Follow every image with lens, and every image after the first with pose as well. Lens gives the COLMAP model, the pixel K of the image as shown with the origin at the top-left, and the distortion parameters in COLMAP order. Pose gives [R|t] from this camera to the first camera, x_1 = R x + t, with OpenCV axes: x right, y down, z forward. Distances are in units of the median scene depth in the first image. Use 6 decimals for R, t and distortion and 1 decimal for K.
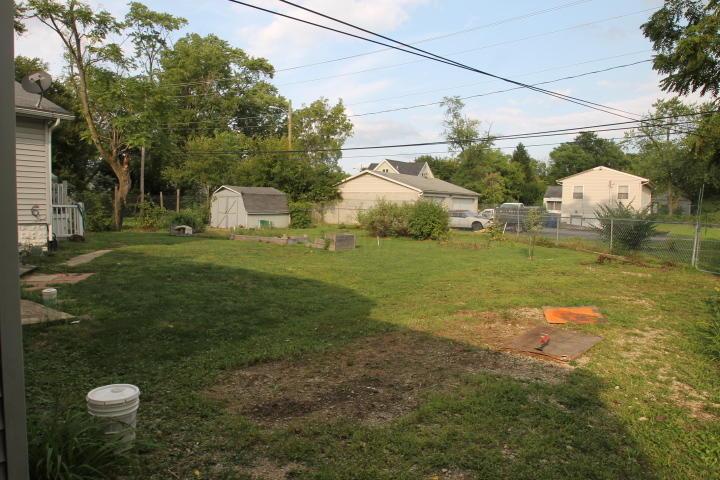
lens RADIAL K [[495.3, 0, 360.0], [0, 495.3, 240.0], [0, 0, 1]] dist [-0.037455, 0.001239]
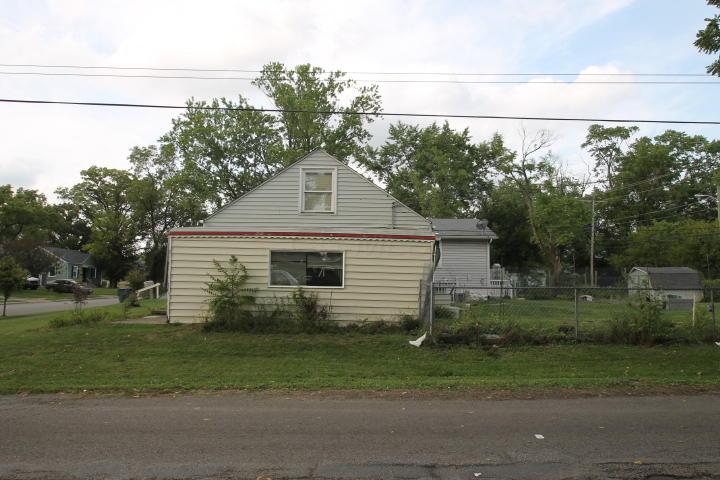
lens RADIAL K [[495.3, 0, 360.0], [0, 495.3, 240.0], [0, 0, 1]] dist [-0.037455, 0.001239]
pose [[0.579416, -0.088367, -0.810227, 0.185313], [-0.057289, 0.987230, -0.148641, 0.026332], [0.813016, 0.132542, 0.566954, -0.162759]]
